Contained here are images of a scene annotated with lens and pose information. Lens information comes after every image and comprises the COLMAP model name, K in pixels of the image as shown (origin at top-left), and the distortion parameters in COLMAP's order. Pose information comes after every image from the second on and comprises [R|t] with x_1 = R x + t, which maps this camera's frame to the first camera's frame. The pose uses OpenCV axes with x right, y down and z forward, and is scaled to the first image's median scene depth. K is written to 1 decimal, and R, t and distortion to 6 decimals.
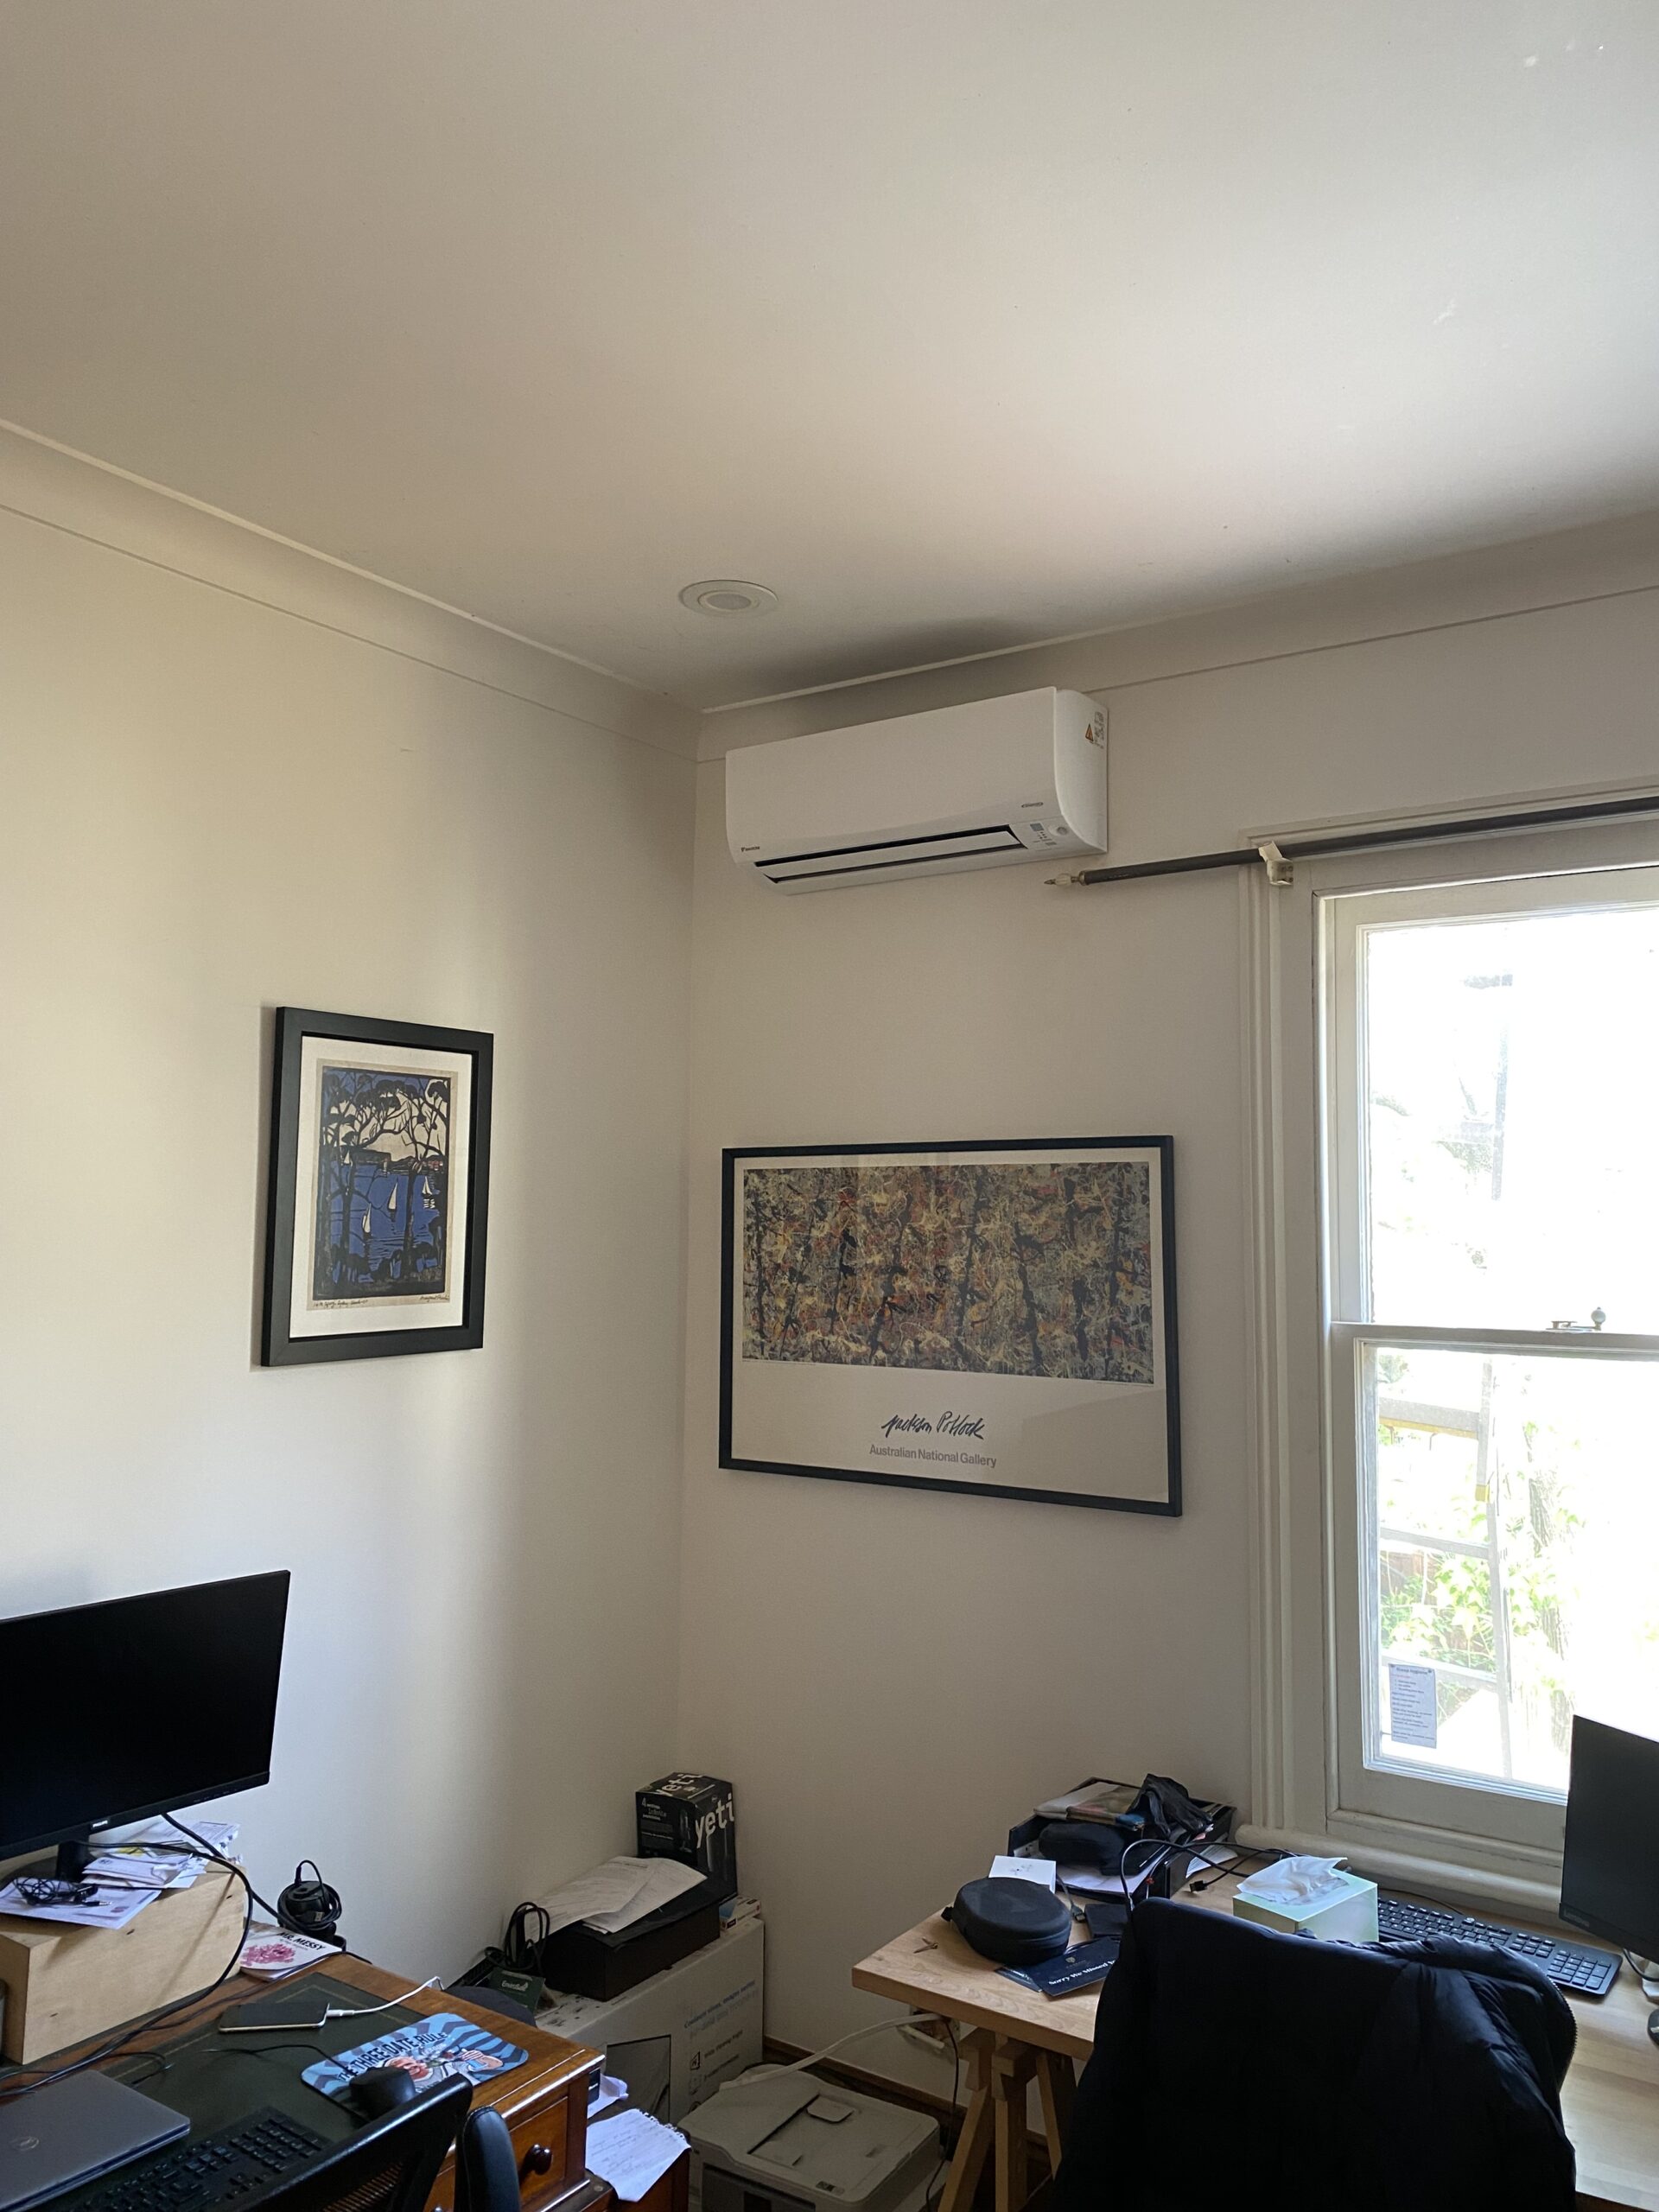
lens RADIAL K [[1661.6, 0, 829.8], [0, 1661.6, 1105.2], [0, 0, 1]] dist [0.012586, -0.012944]
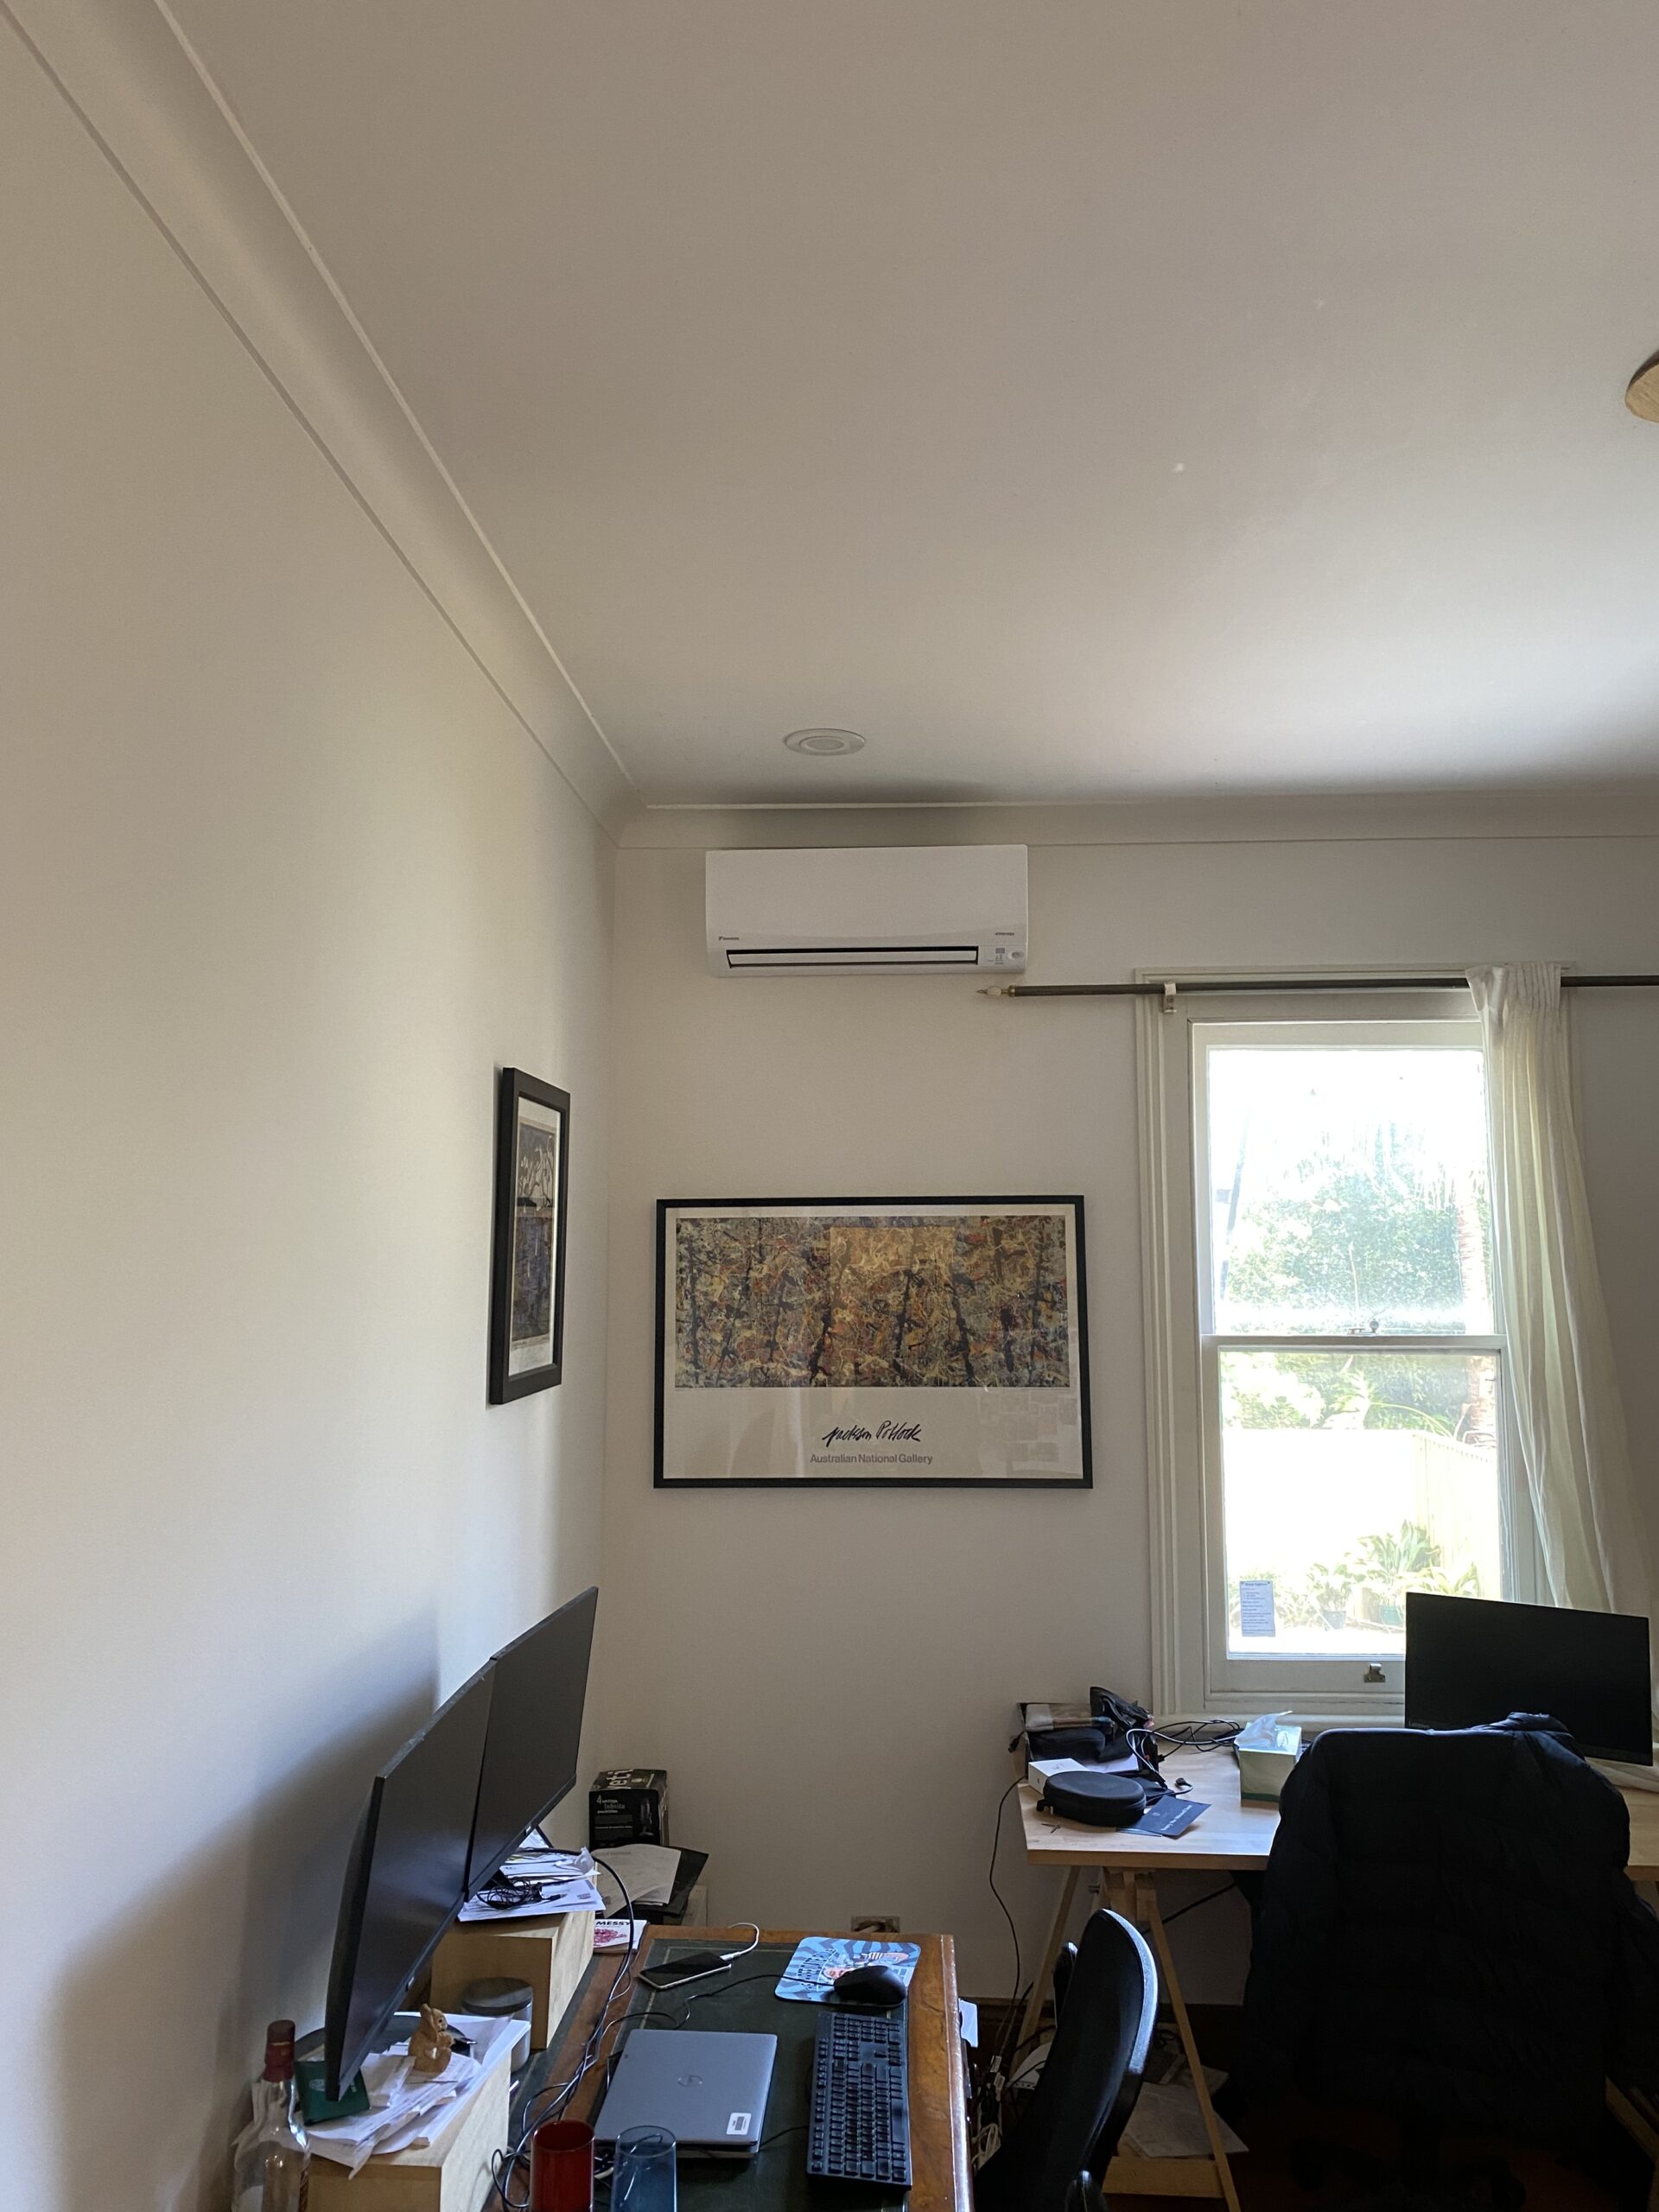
lens RADIAL K [[1661.6, 0, 833.0], [0, 1661.6, 1103.7], [0, 0, 1]] dist [0.012586, -0.012944]
pose [[0.865124, 0.038877, 0.500049, -0.601274], [-0.026388, 0.999139, -0.032026, -0.006386], [-0.500864, 0.014511, 0.865405, -0.028759]]
